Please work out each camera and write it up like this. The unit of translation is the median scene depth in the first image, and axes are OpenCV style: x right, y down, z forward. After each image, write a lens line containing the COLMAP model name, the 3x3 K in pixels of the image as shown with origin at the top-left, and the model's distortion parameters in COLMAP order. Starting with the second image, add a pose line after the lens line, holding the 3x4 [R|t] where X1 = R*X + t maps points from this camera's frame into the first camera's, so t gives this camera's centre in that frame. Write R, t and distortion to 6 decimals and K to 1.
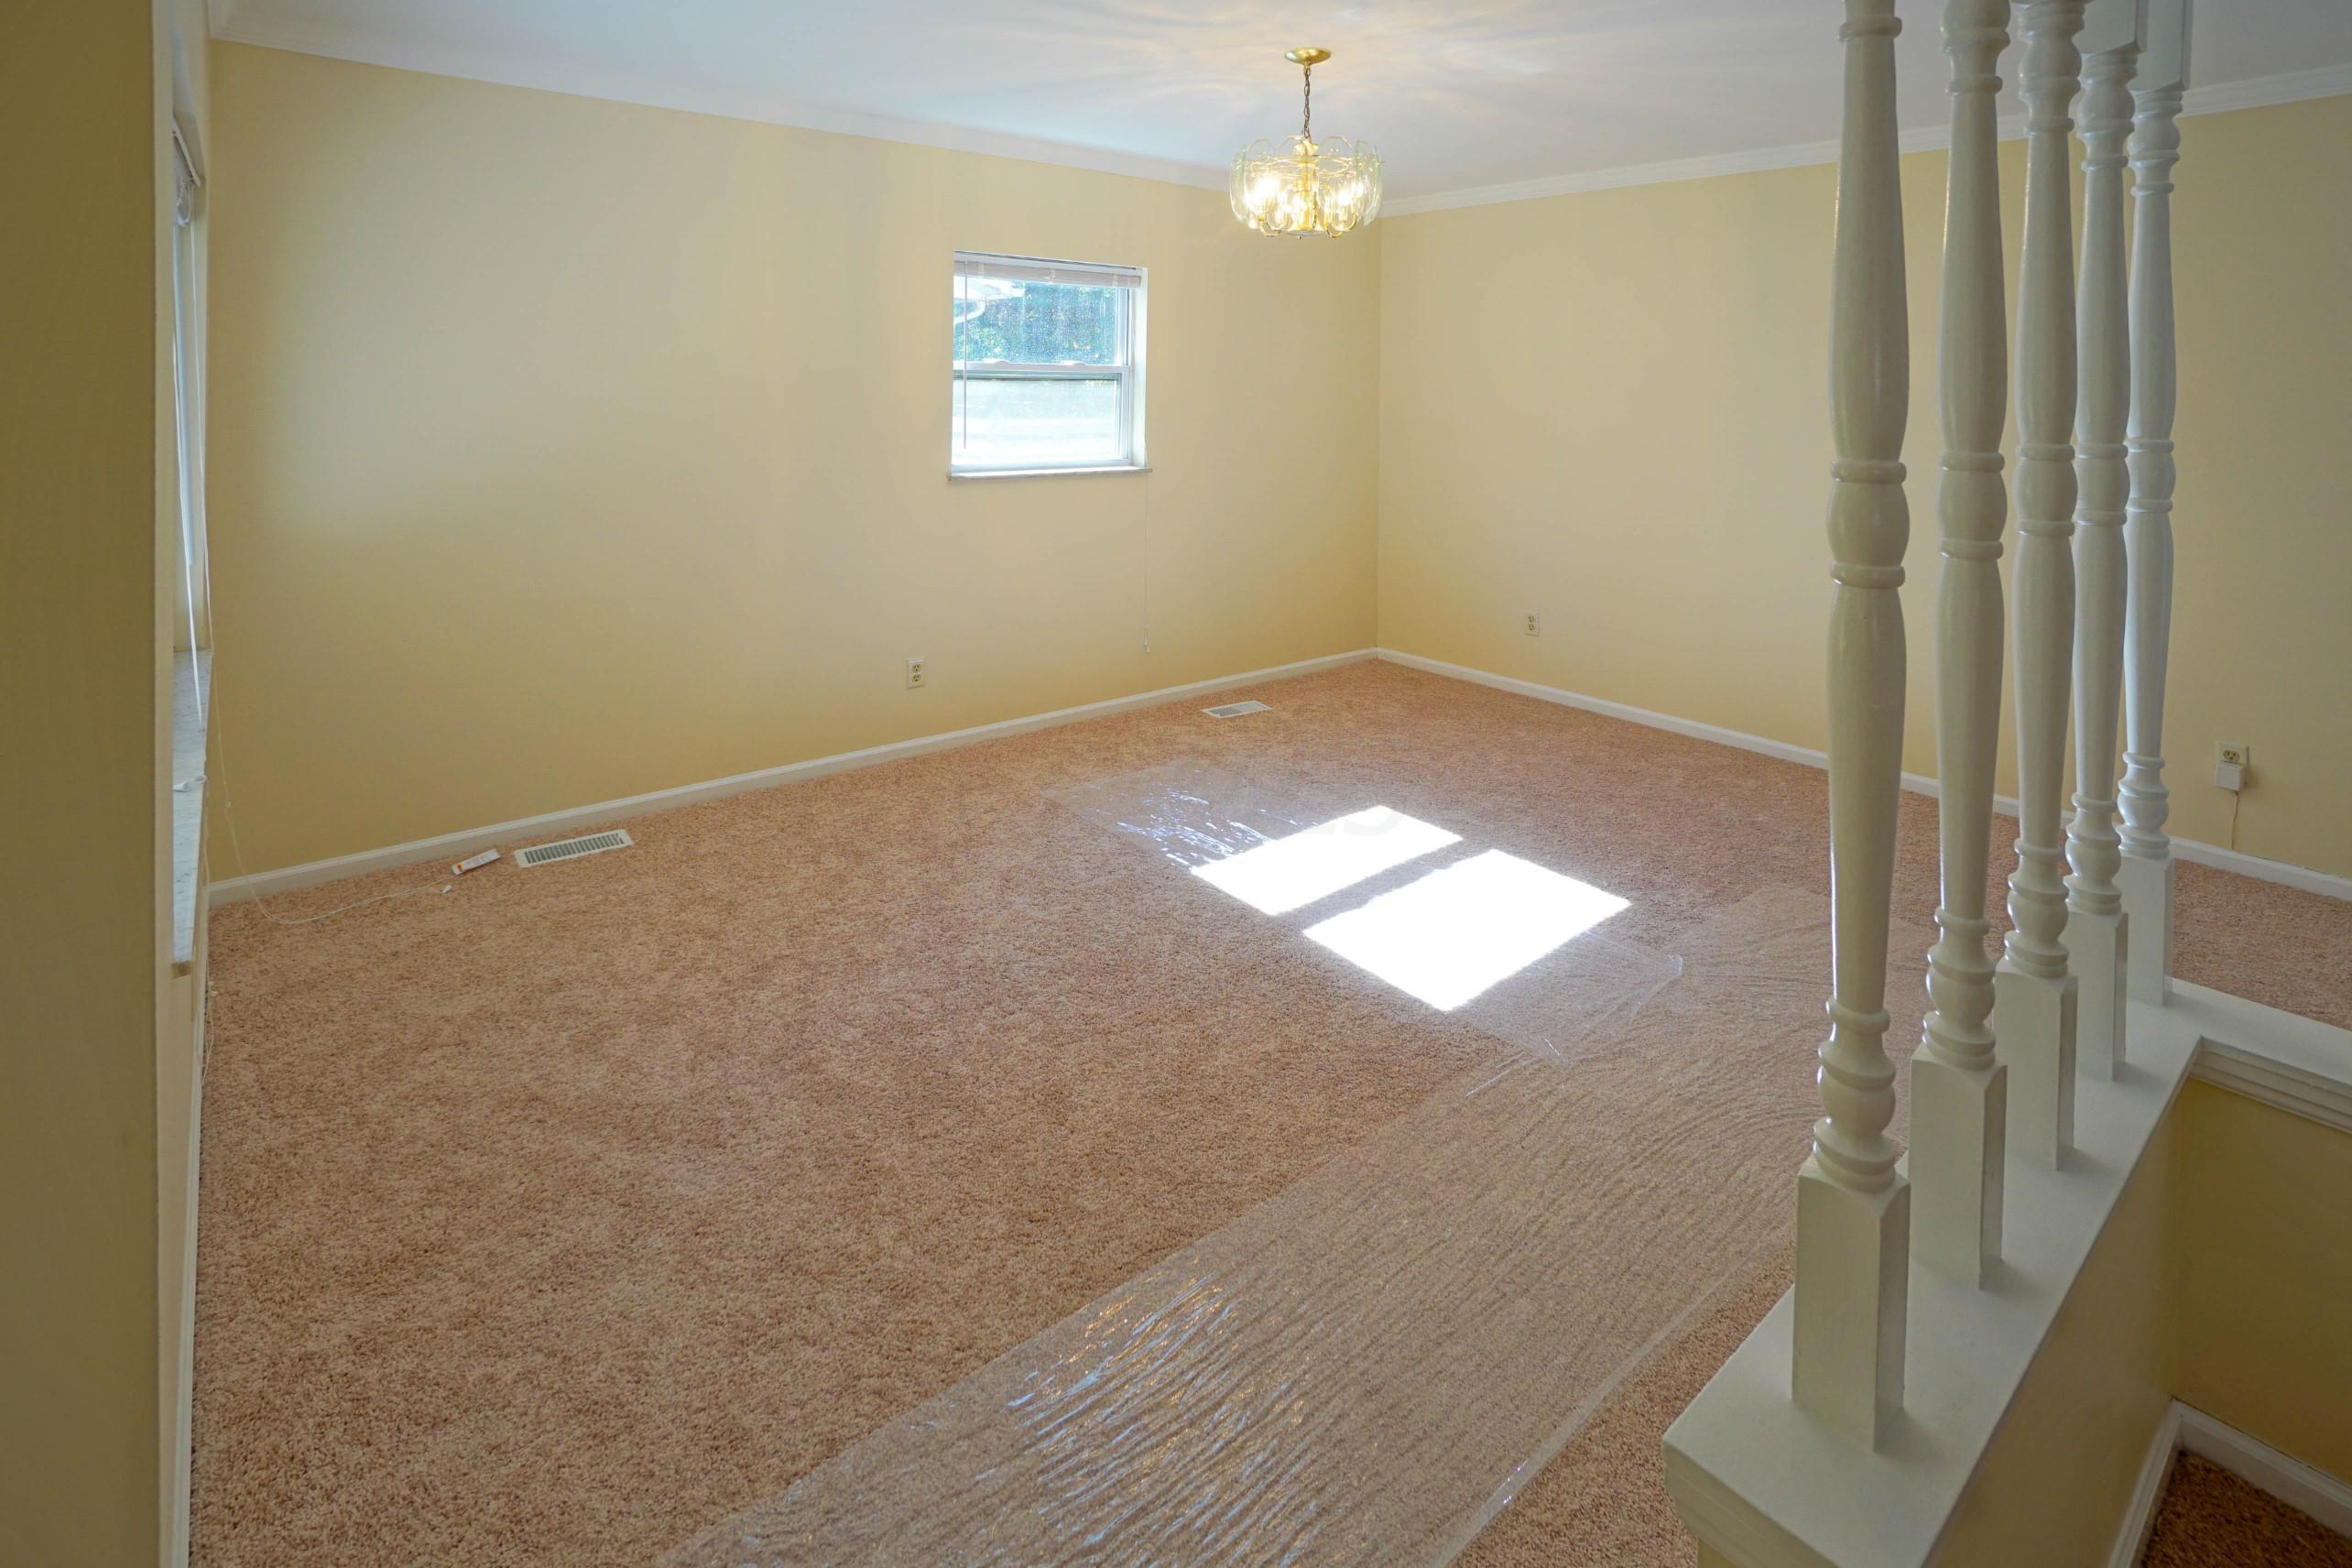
lens RADIAL K [[1133.4, 0, 1176.0], [0, 1133.4, 784.0], [0, 0, 1]] dist [-0.027895, 0.000258]
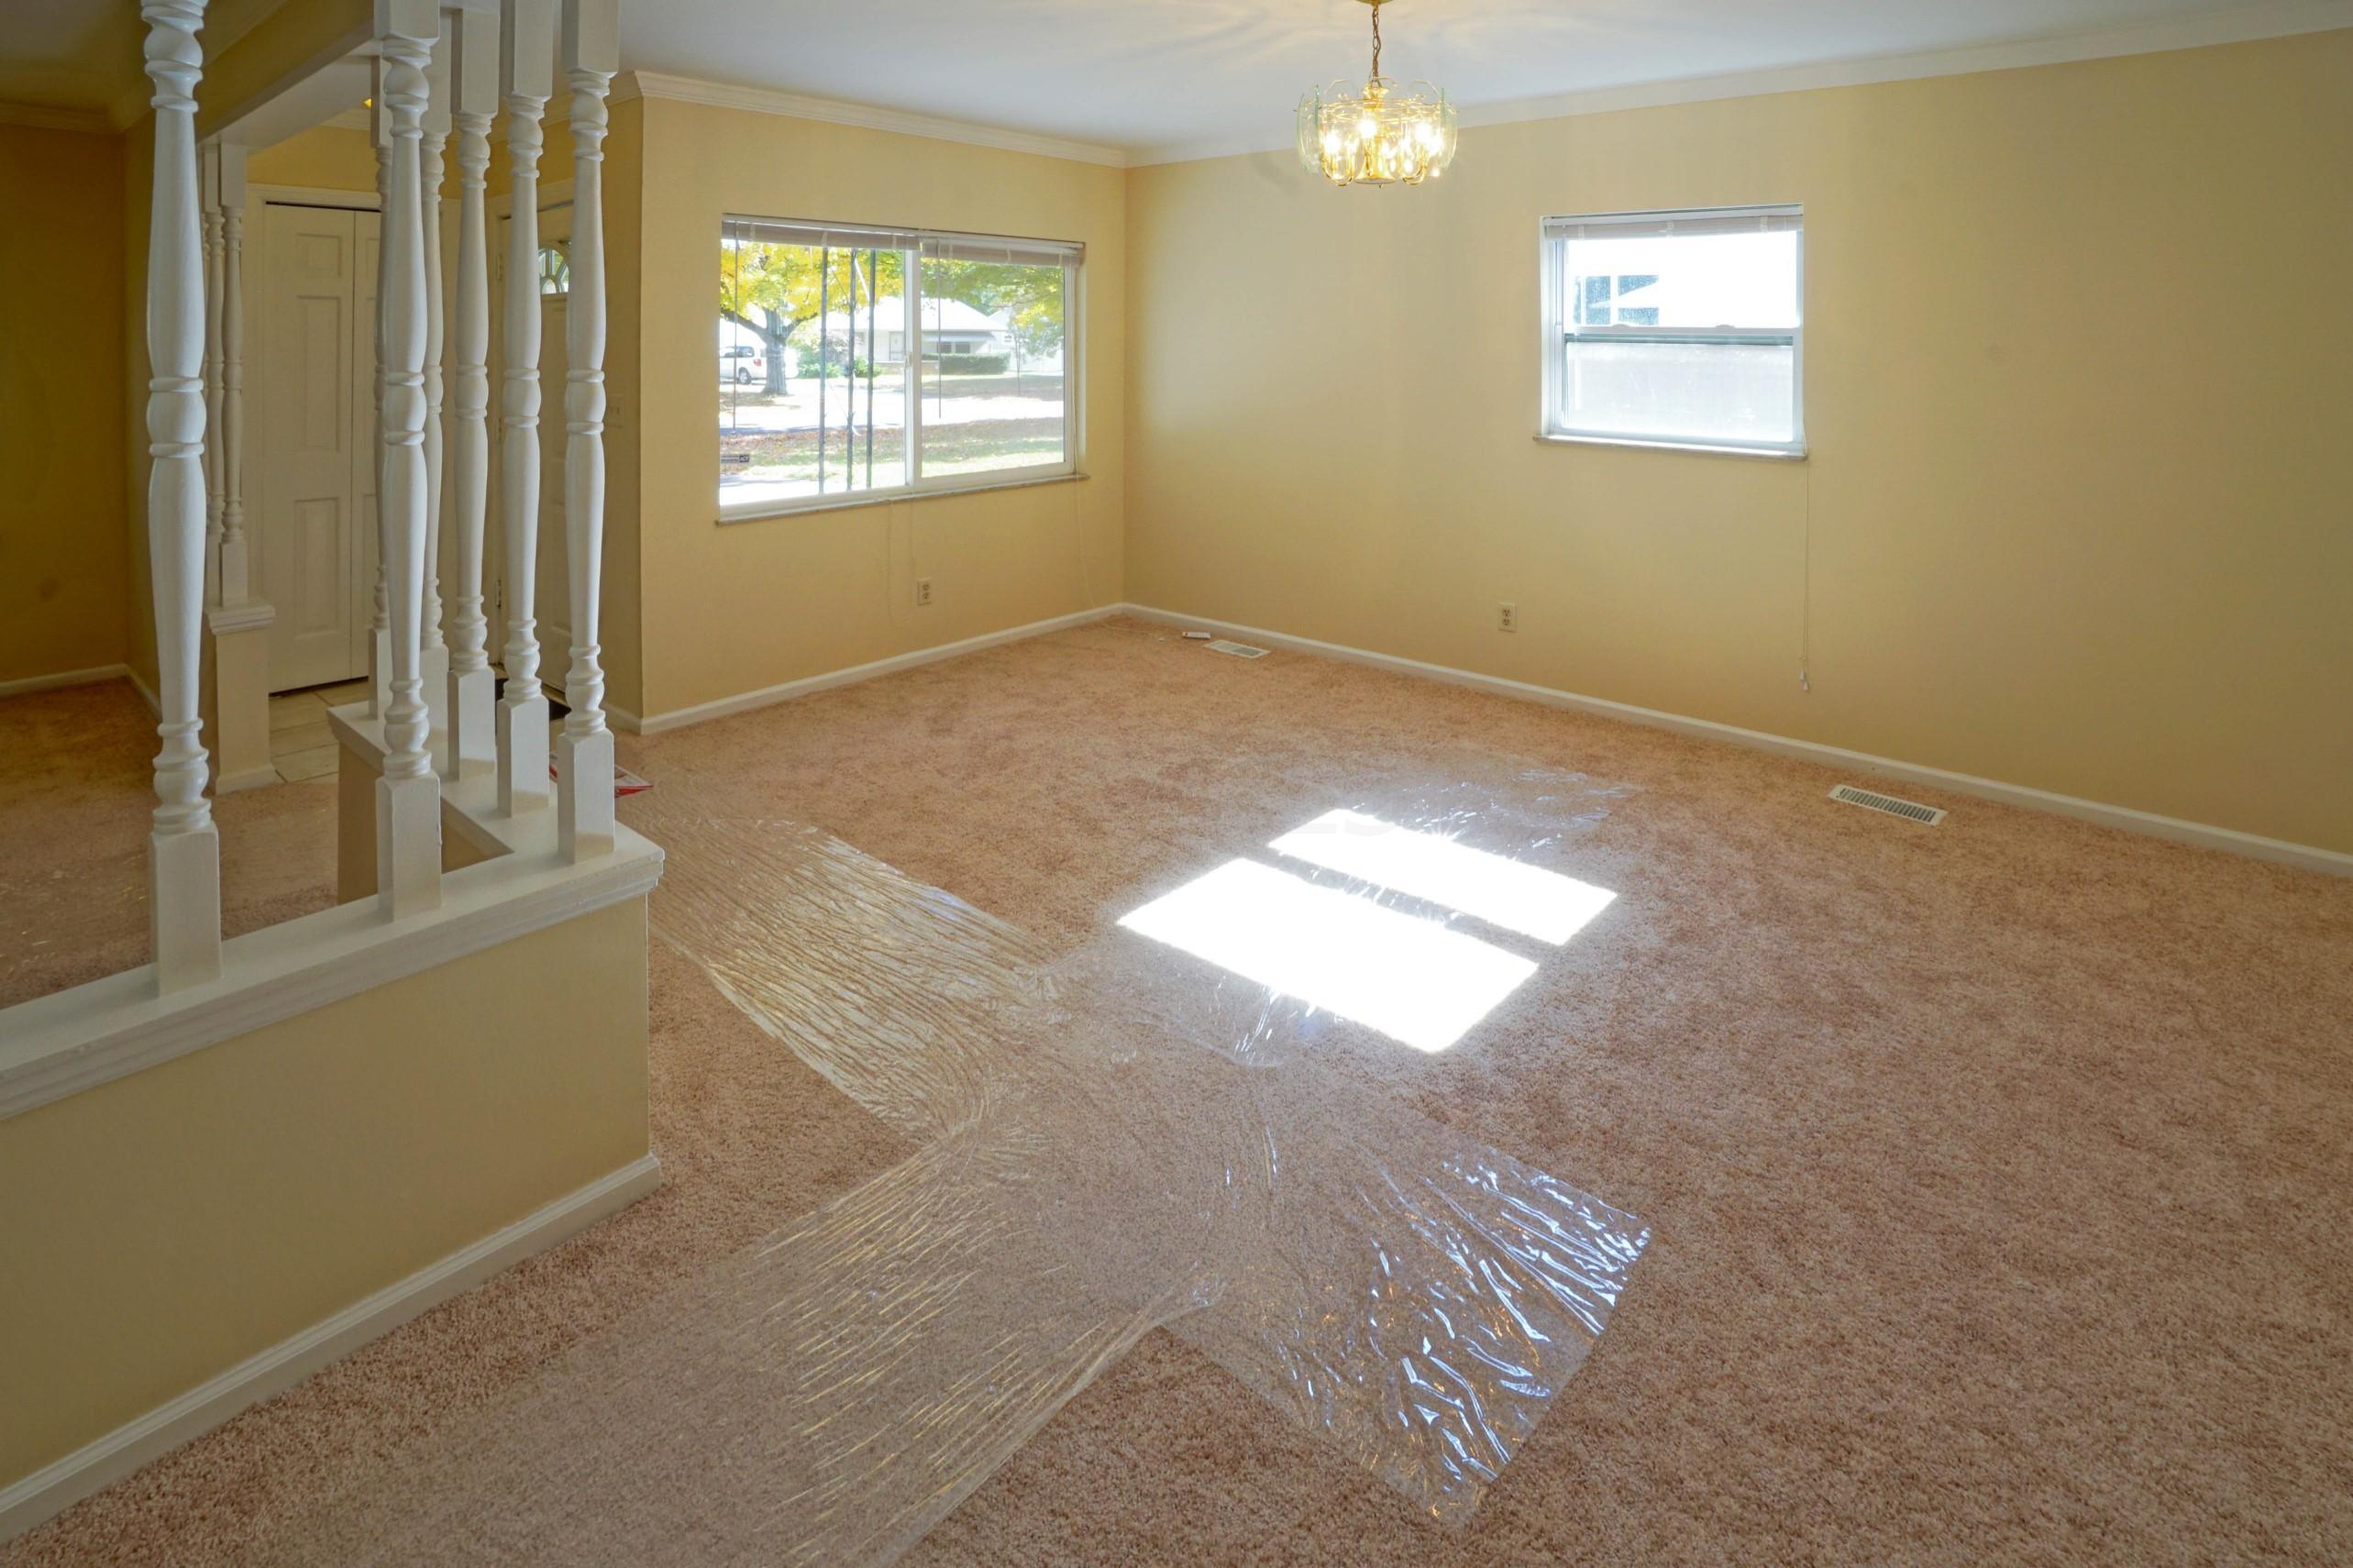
lens RADIAL K [[1066.0, 0, 1176.5], [0, 1066.0, 784.0], [0, 0, 1]] dist [0.000471, 0.000020]
pose [[0.166883, 0.365262, -0.915824, 0.914925], [-0.336100, 0.894292, 0.295429, -0.192771], [0.926923, 0.258506, 0.272006, 0.589359]]
